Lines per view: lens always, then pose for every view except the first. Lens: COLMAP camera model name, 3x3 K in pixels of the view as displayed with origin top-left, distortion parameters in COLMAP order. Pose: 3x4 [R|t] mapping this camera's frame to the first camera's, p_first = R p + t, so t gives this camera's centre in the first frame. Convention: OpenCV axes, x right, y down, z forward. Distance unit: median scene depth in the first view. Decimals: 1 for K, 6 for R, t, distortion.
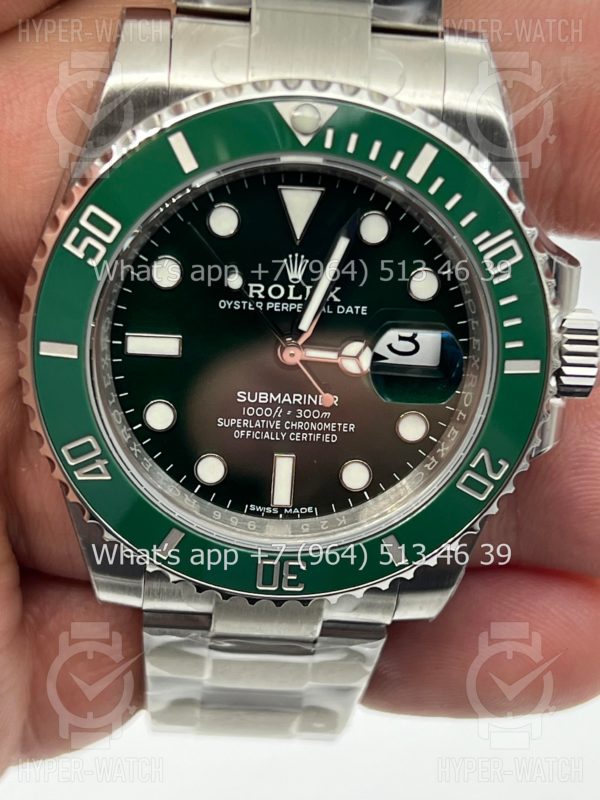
lens RADIAL K [[1933.2, 0, 303.1], [0, 1933.2, 401.2], [0, 0, 1]] dist [0.193536, 0.000000]
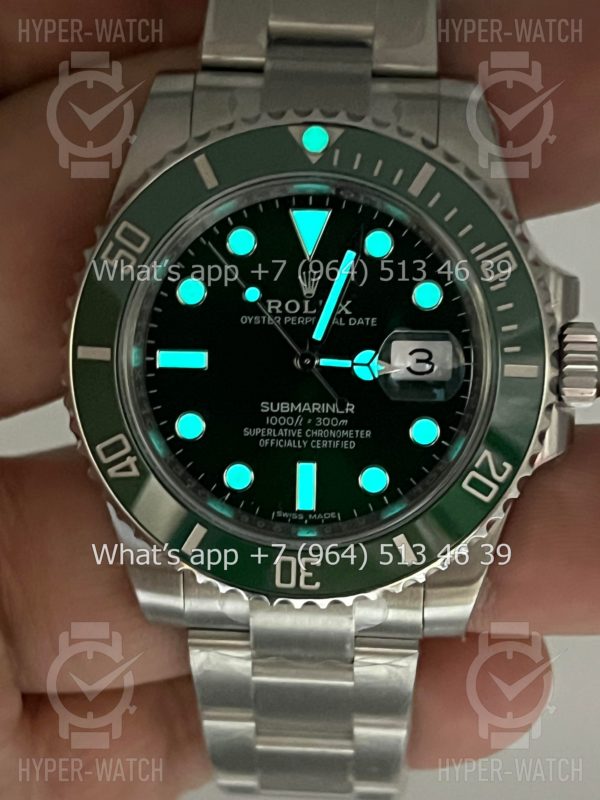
lens RADIAL K [[1933.2, 0, 292.1], [0, 1933.2, 401.9], [0, 0, 1]] dist [0.193536, 0.000000]
pose [[0.992135, -0.037806, -0.119326, 0.113859], [0.012996, 0.979257, -0.202203, 0.216266], [0.124496, 0.199062, 0.972047, -0.052776]]
